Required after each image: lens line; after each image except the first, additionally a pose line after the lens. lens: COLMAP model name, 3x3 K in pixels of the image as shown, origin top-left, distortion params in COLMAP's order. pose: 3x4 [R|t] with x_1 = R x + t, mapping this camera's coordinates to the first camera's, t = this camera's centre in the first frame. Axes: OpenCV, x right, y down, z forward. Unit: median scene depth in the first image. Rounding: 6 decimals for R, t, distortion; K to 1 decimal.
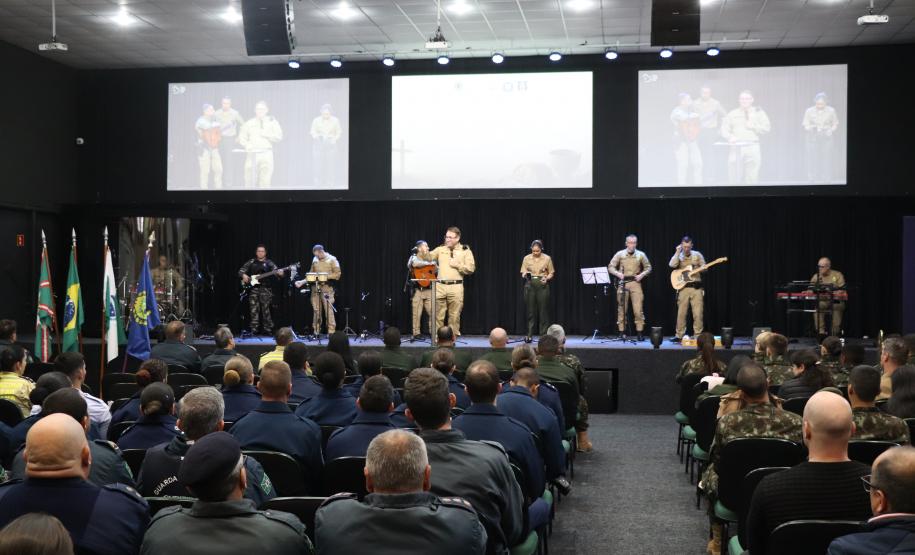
lens RADIAL K [[1007.8, 0, 457.5], [0, 1007.8, 277.5], [0, 0, 1]] dist [-0.019927, 0.002125]
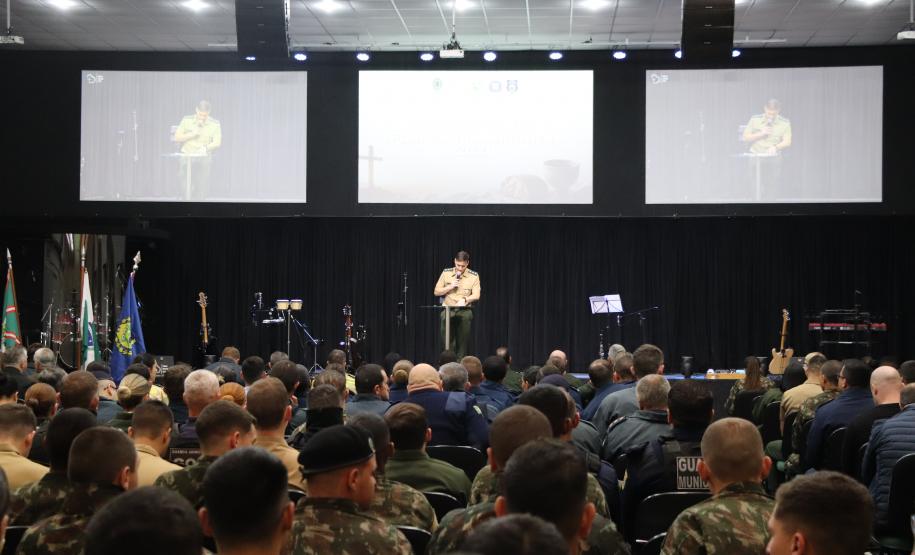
lens RADIAL K [[1448.1, 0, 457.5], [0, 1448.1, 277.5], [0, 0, 1]] dist [0.131033, -0.035359]
pose [[0.995597, 0.005220, 0.093592, -0.105769], [-0.002572, 0.999594, -0.028393, 0.010556], [-0.093702, 0.028028, 0.995206, -0.247435]]
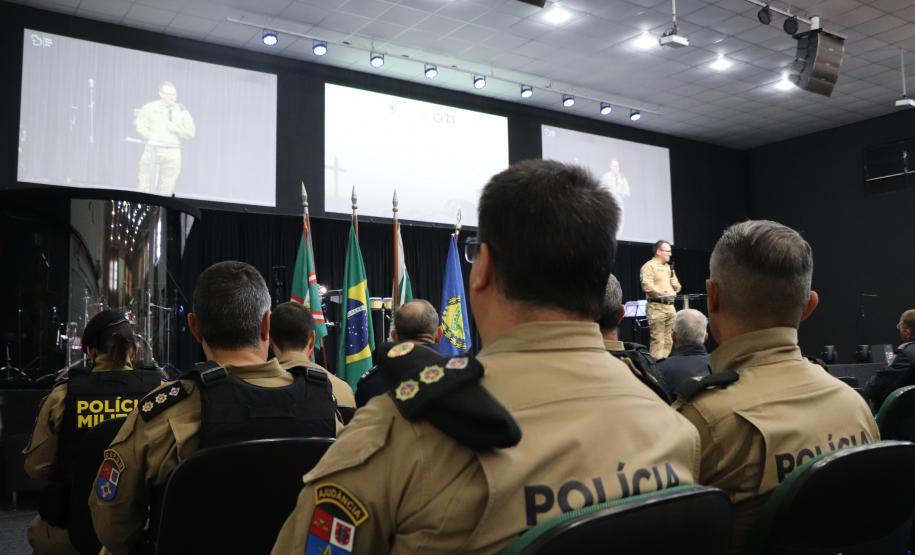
lens RADIAL K [[847.0, 0, 457.5], [0, 847.0, 277.5], [0, 0, 1]] dist [-0.159000, 0.211687]
pose [[0.728561, 0.052560, 0.682961, -0.510275], [0.017431, 0.995306, -0.095193, 0.039776], [-0.684759, 0.081259, 0.724225, 0.460051]]
